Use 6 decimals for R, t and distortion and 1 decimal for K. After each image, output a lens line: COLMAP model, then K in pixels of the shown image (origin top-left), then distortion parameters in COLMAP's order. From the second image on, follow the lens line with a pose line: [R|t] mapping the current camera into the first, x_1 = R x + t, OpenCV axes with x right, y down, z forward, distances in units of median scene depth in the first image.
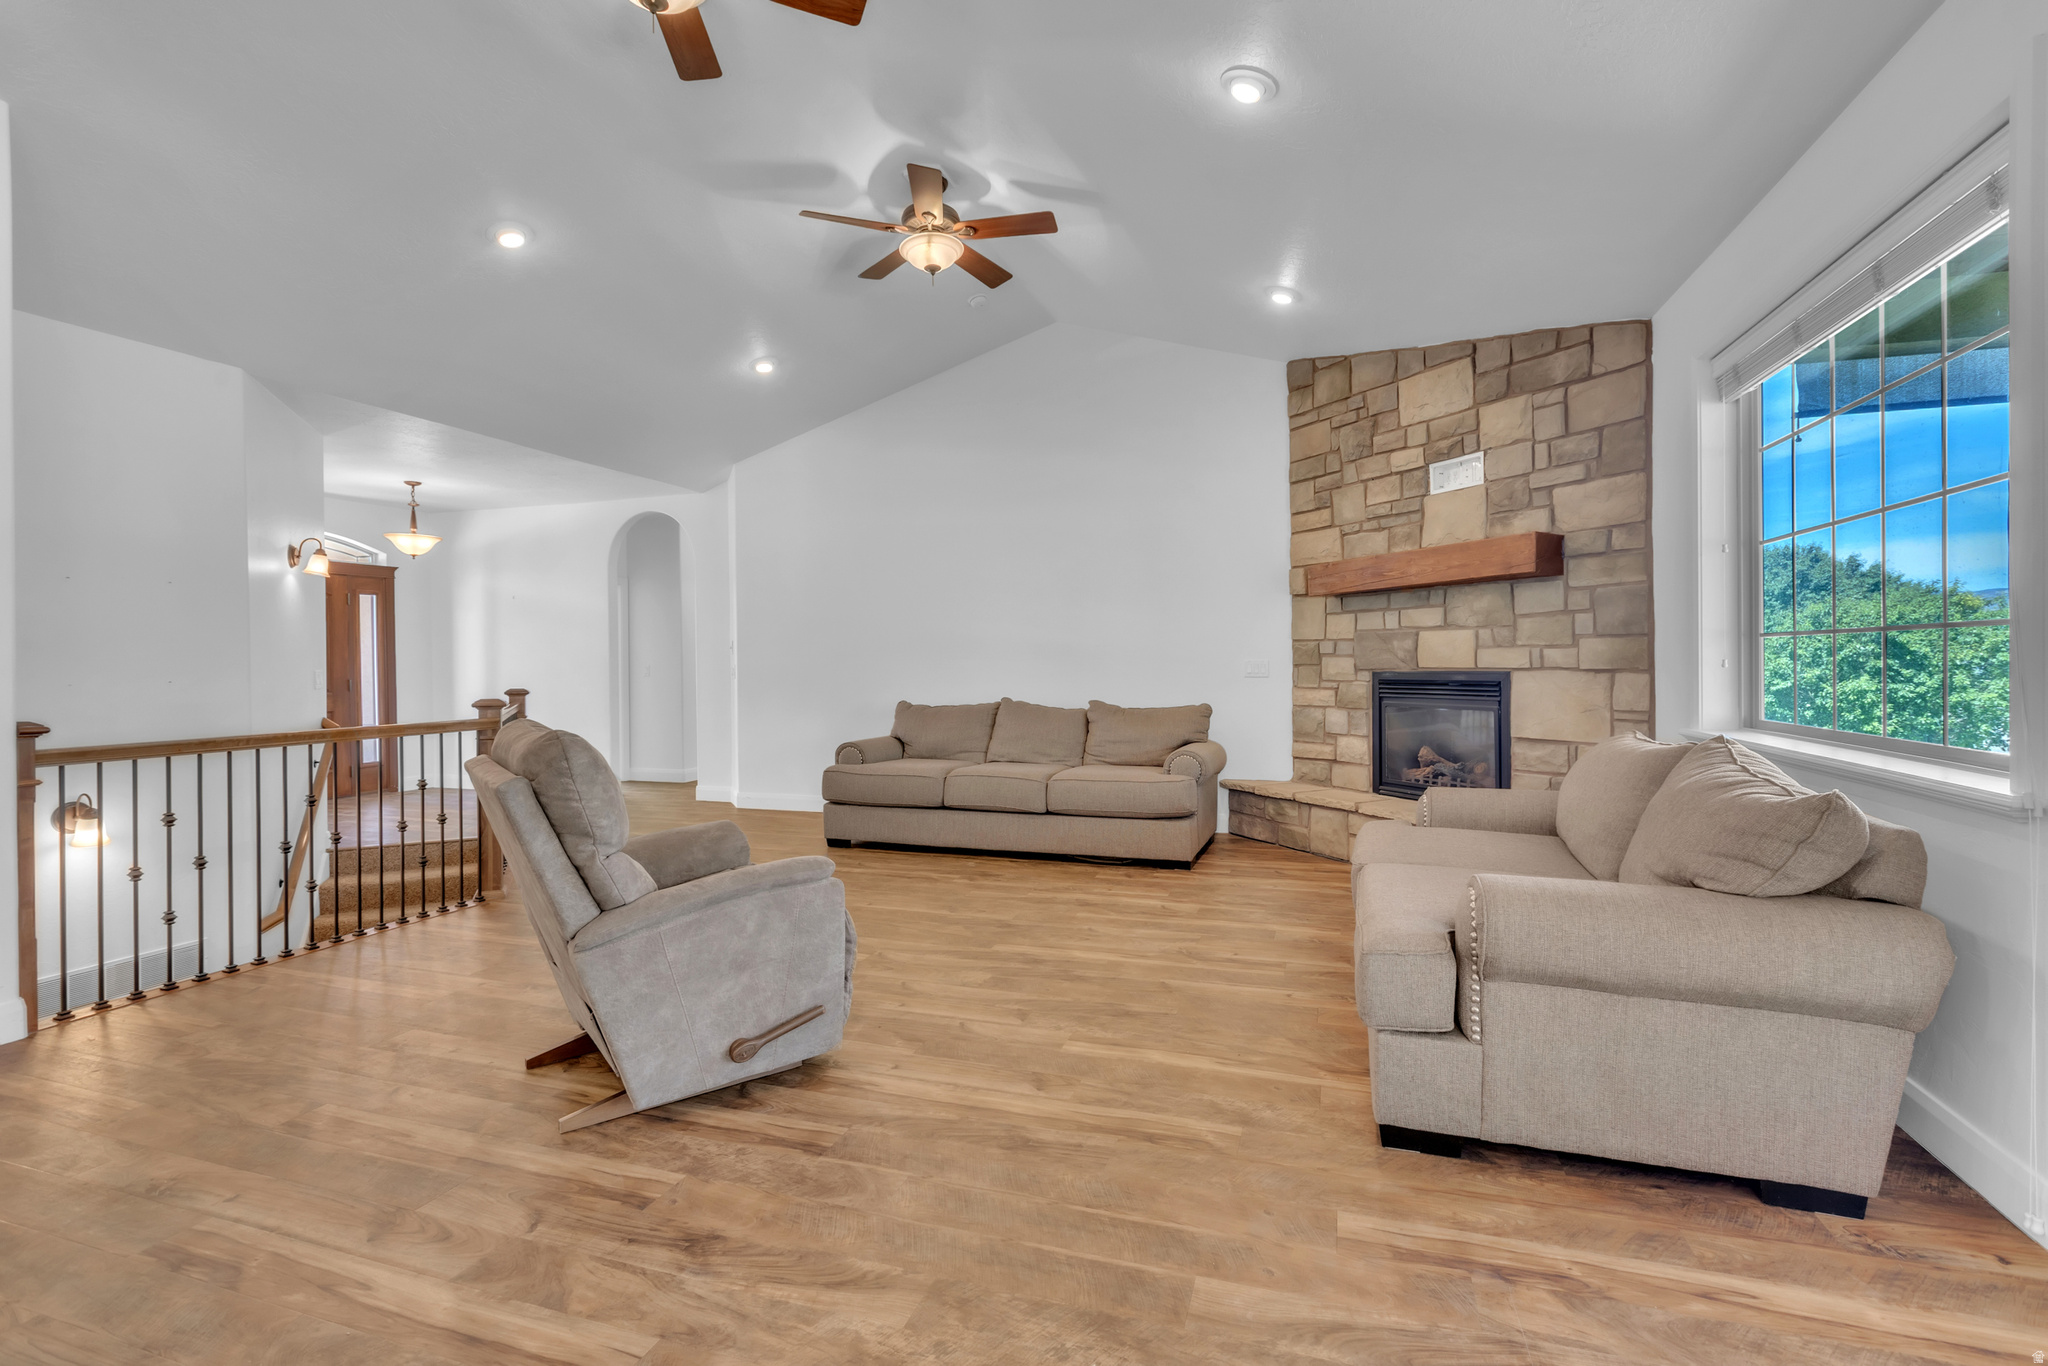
lens RADIAL K [[931.6, 0, 1063.3], [0, 931.6, 668.5], [0, 0, 1]] dist [0.006094, -0.001714]
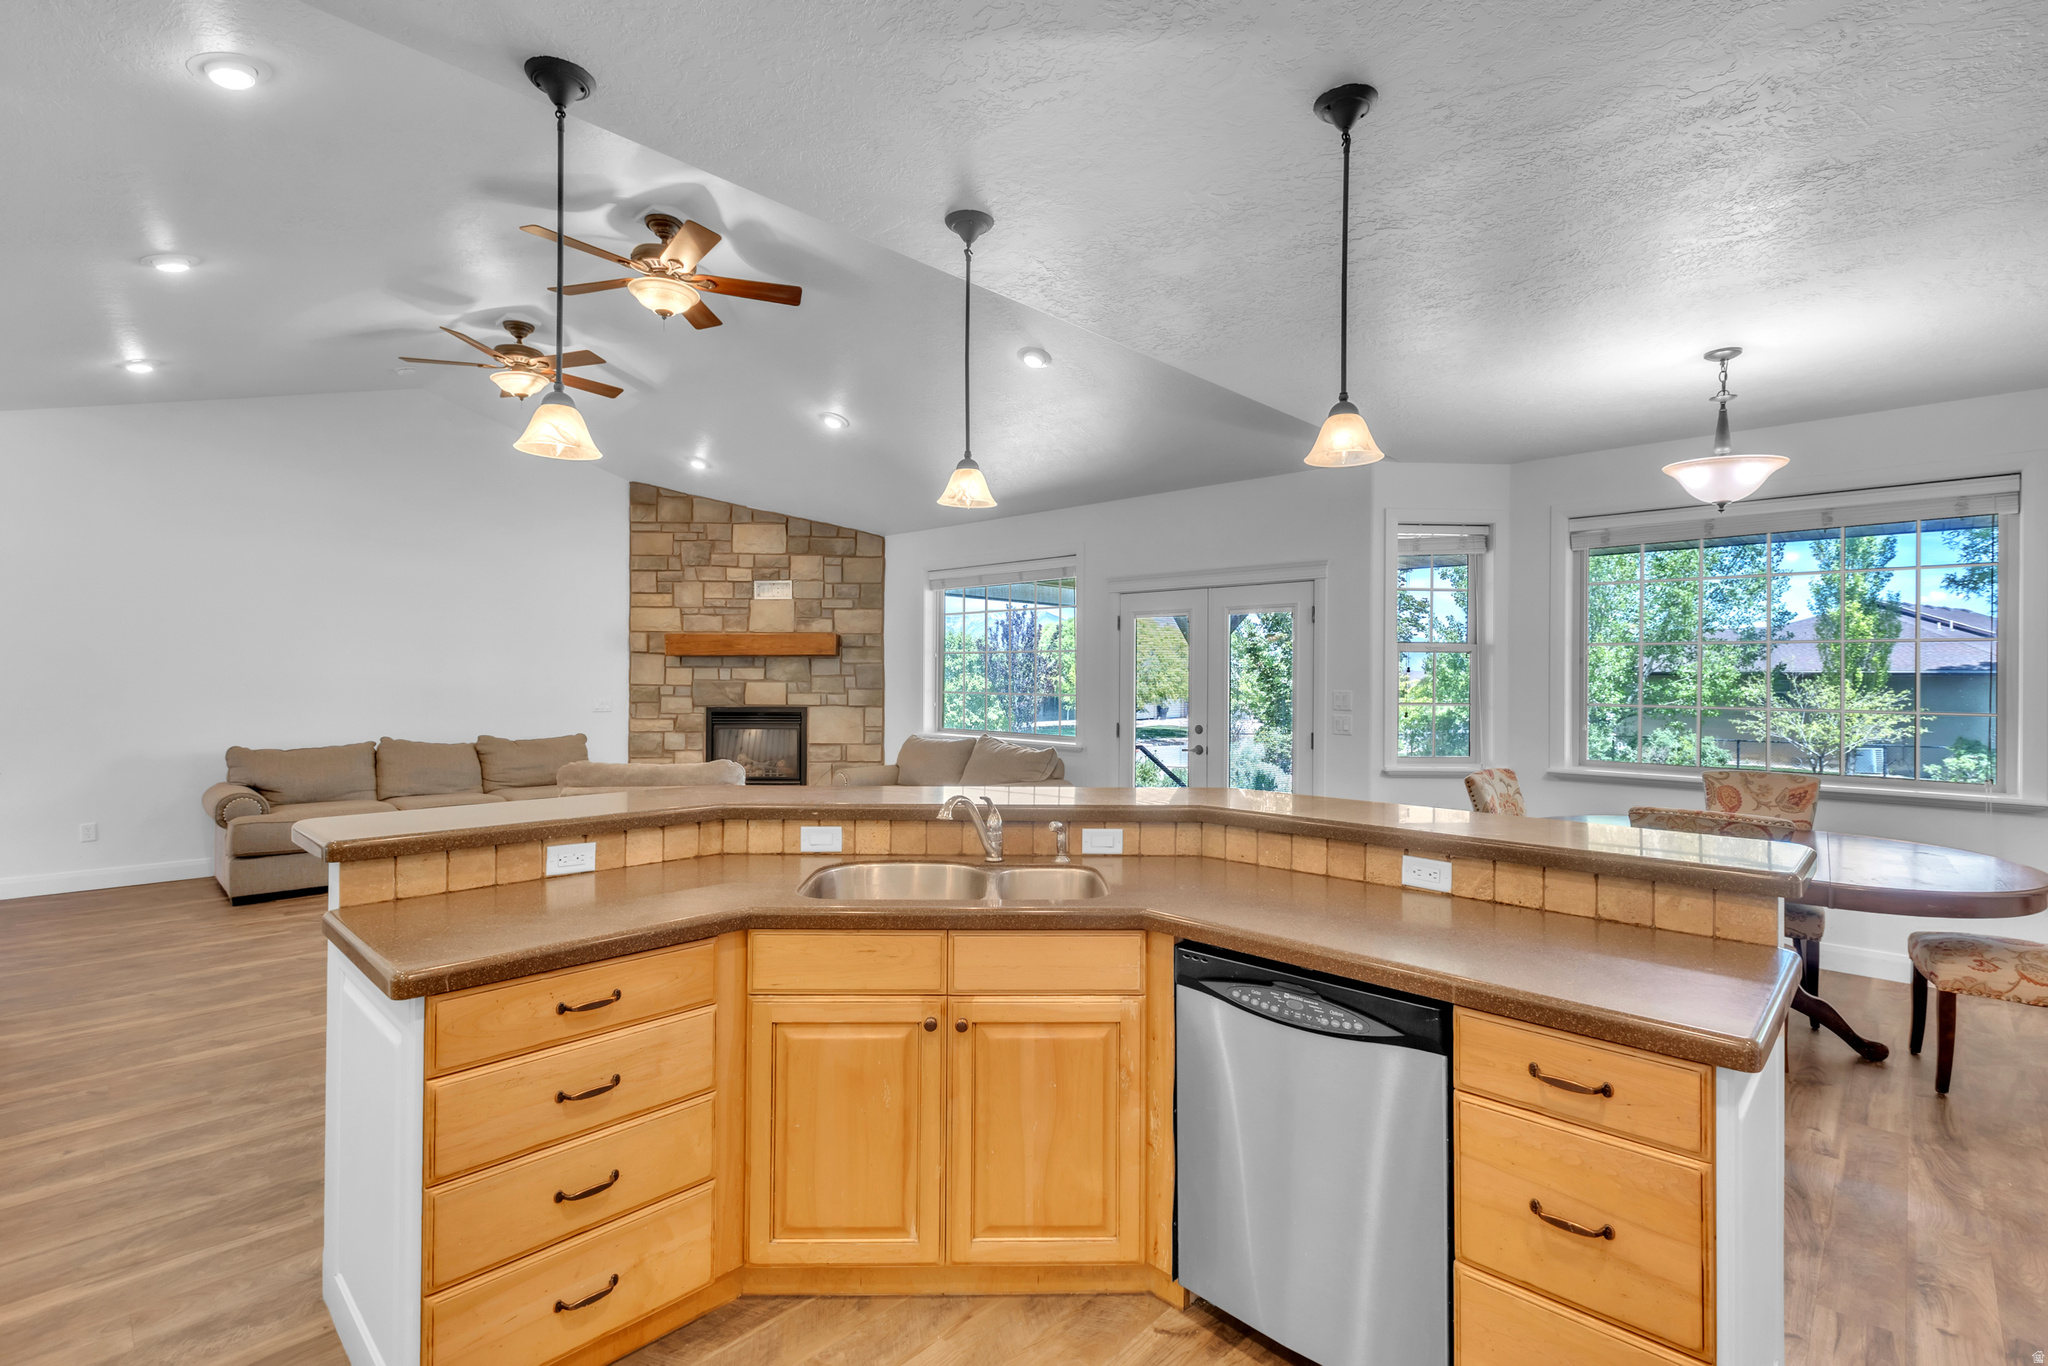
lens RADIAL K [[931.6, 0, 1017.9], [0, 931.6, 671.9], [0, 0, 1]] dist [0.006094, -0.001714]
pose [[0.434556, 0.010840, 0.900580, -0.883842], [-0.004649, 0.999941, -0.009793, -0.044605], [-0.900633, 0.000069, 0.434581, -0.130997]]
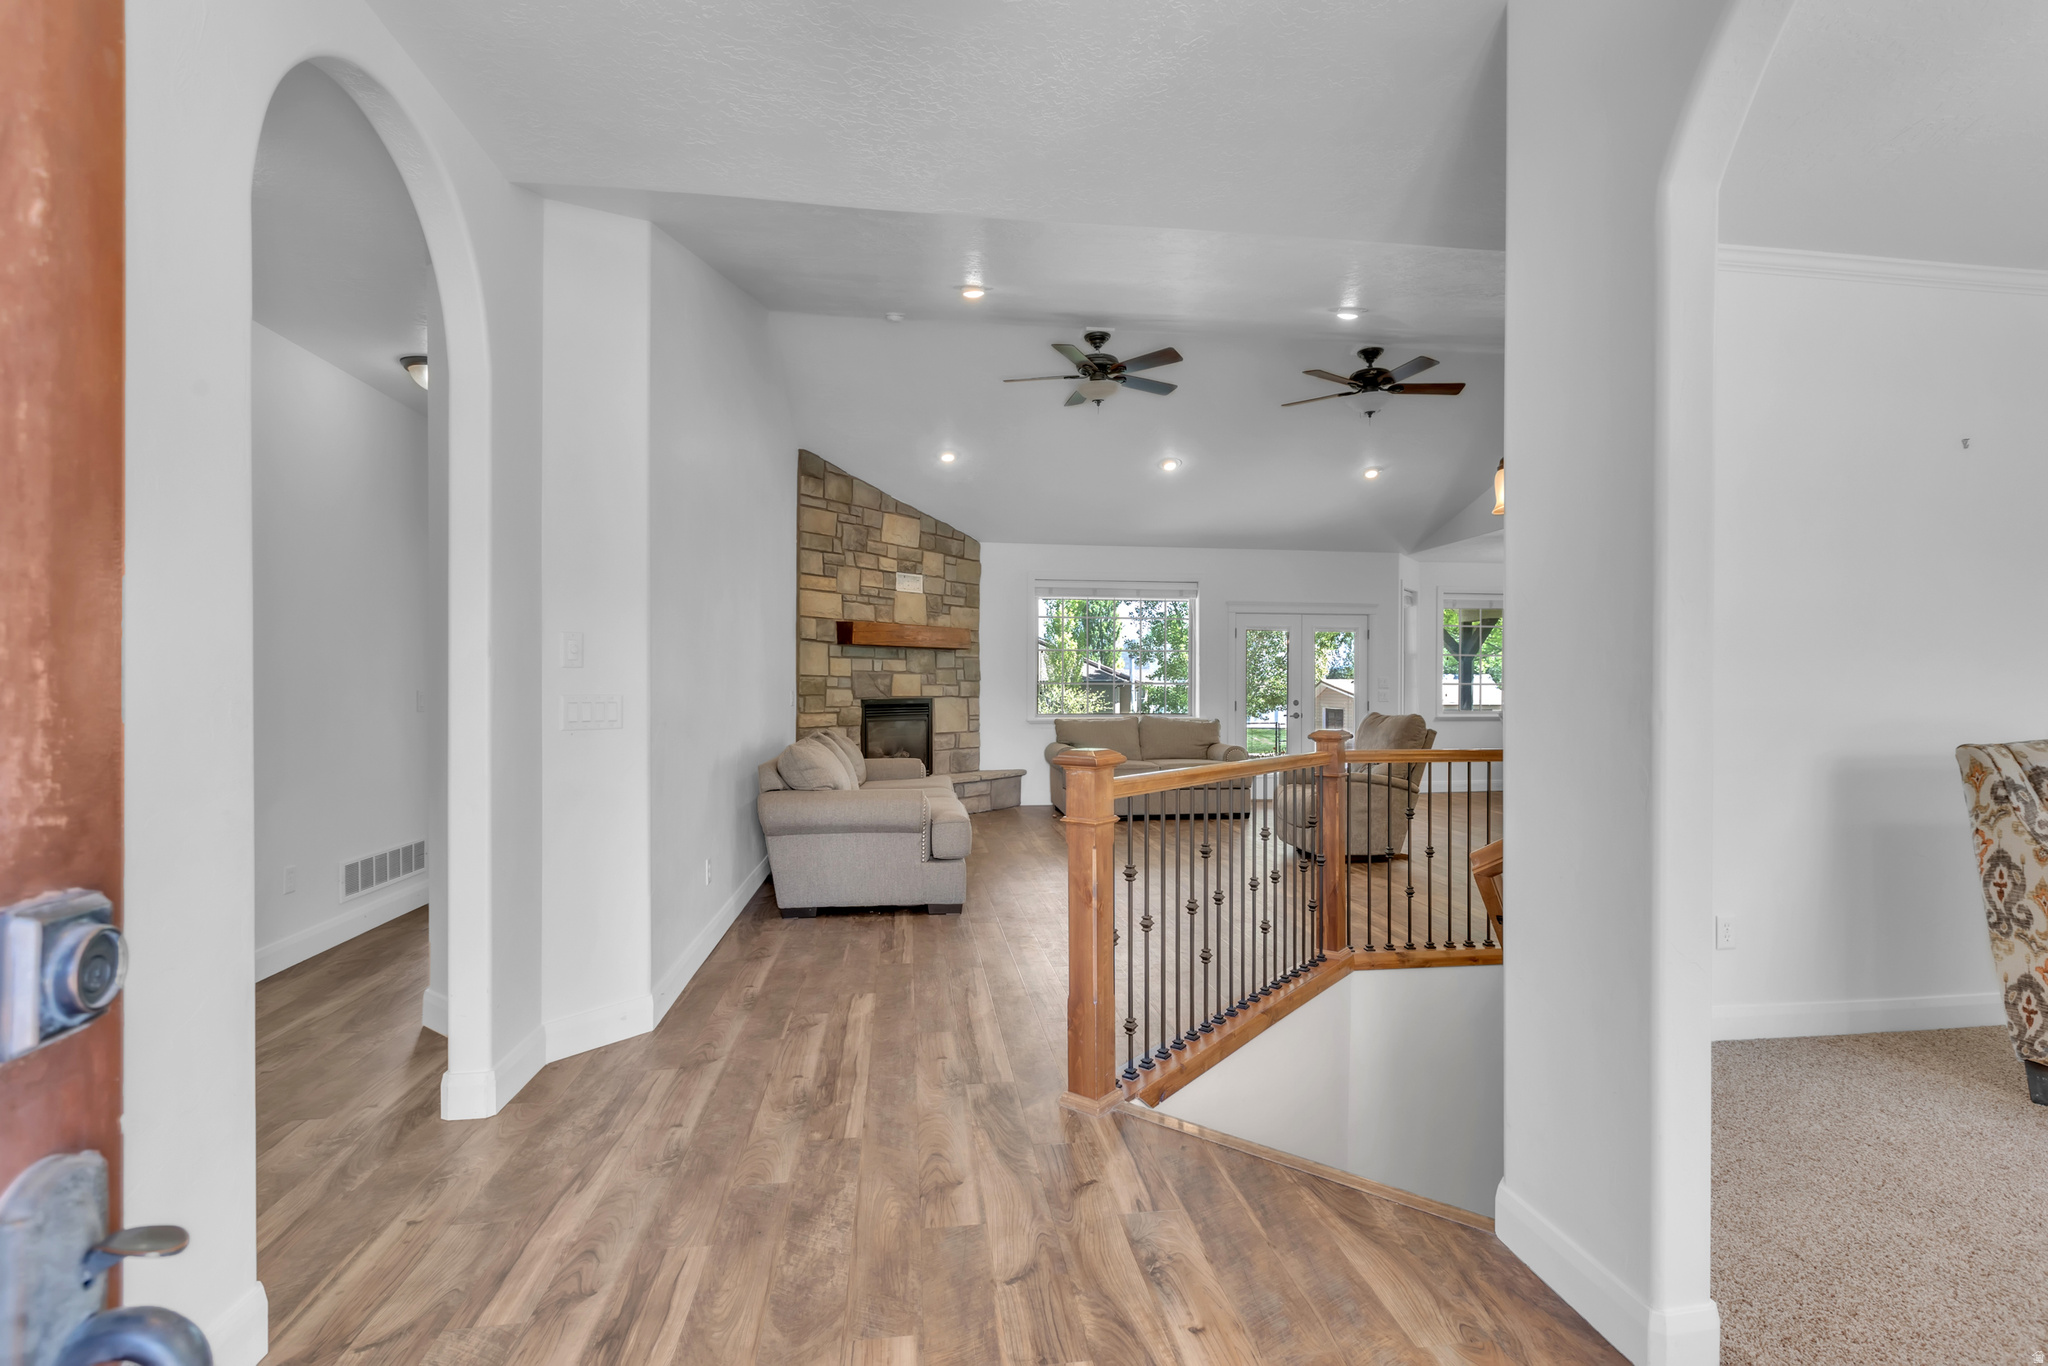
lens RADIAL K [[931.6, 0, 1071.1], [0, 931.6, 695.2], [0, 0, 1]] dist [0.006094, -0.001714]
pose [[-0.442325, 0.002328, 0.896852, -1.211809], [0.006066, 0.999982, 0.000396, -0.001624], [-0.896834, 0.005616, -0.442331, 1.454540]]
